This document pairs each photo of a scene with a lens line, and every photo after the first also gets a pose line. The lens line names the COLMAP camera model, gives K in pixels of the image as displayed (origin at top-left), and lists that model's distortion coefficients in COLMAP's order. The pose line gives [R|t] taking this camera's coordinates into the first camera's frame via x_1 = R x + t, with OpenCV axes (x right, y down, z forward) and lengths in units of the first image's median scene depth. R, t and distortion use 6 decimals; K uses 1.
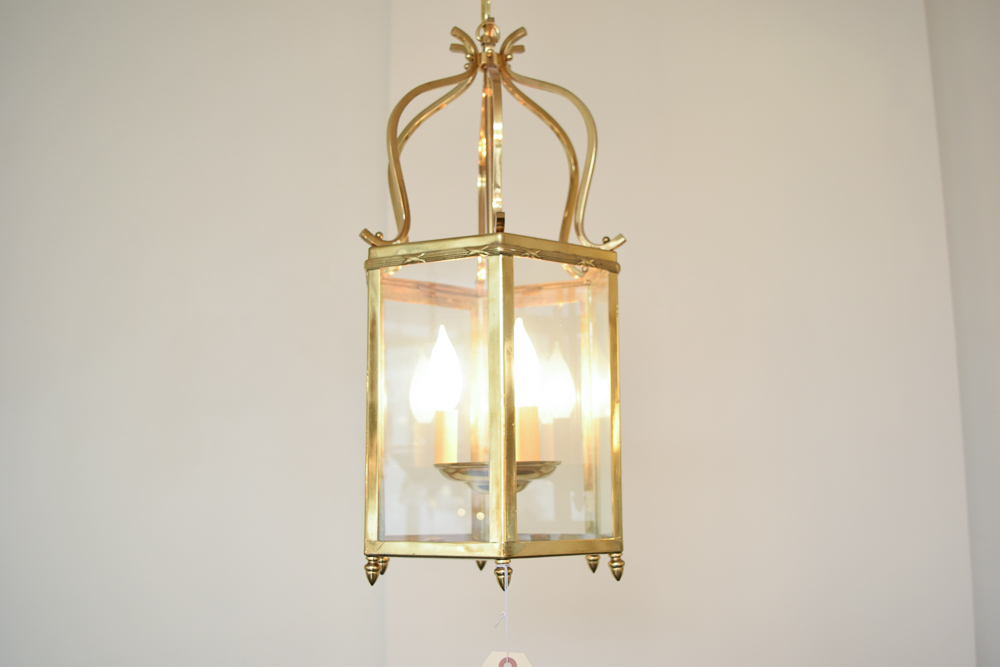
lens RADIAL K [[1064.5, 0, 506.7], [0, 1064.5, 332.8], [0, 0, 1]] dist [-0.028817, 0.000000]
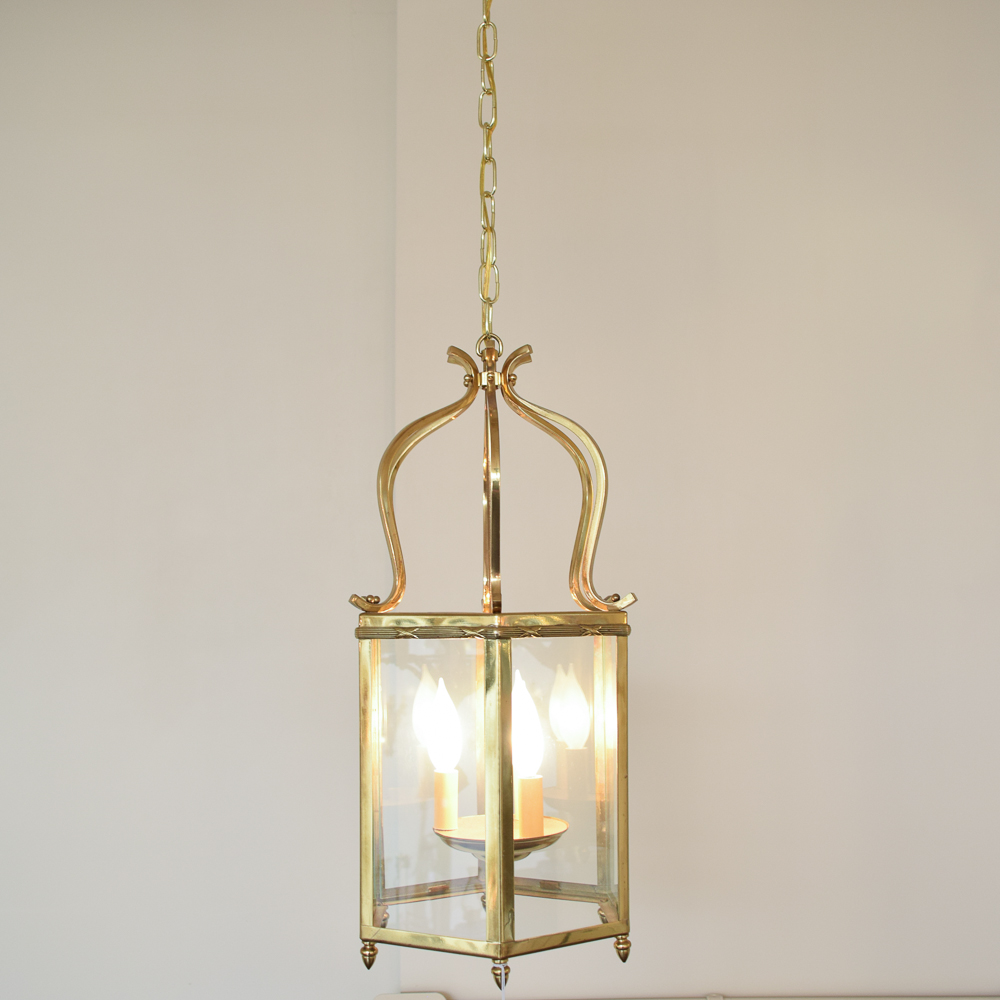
lens RADIAL K [[1314.5, 0, 495.7], [0, 1314.5, 532.1], [0, 0, 1]] dist [-0.061409, 0.000000]
pose [[0.998702, -0.002638, -0.050867, 0.051293], [0.007924, 0.994547, 0.103986, -0.283157], [0.050315, -0.104254, 0.993277, -0.139303]]
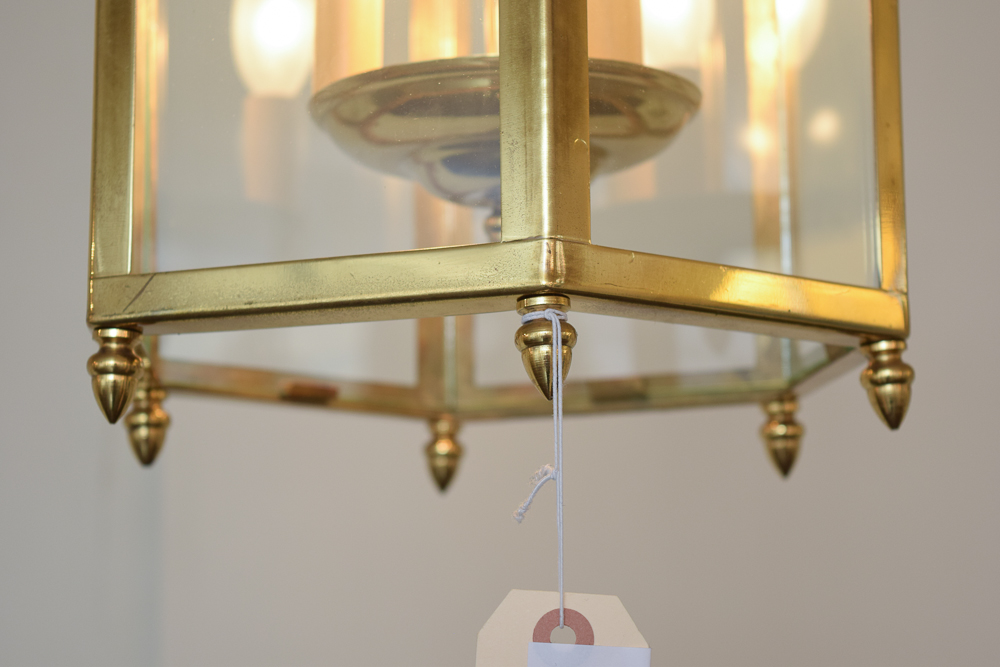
lens RADIAL K [[2317.4, 0, 502.7], [0, 2317.4, 334.7], [0, 0, 1]] dist [0.060443, 0.000000]
pose [[0.999459, 0.004063, 0.032625, -0.035177], [-0.003881, 0.999977, -0.005633, 0.214842], [-0.032647, 0.005504, 0.999452, 0.317861]]
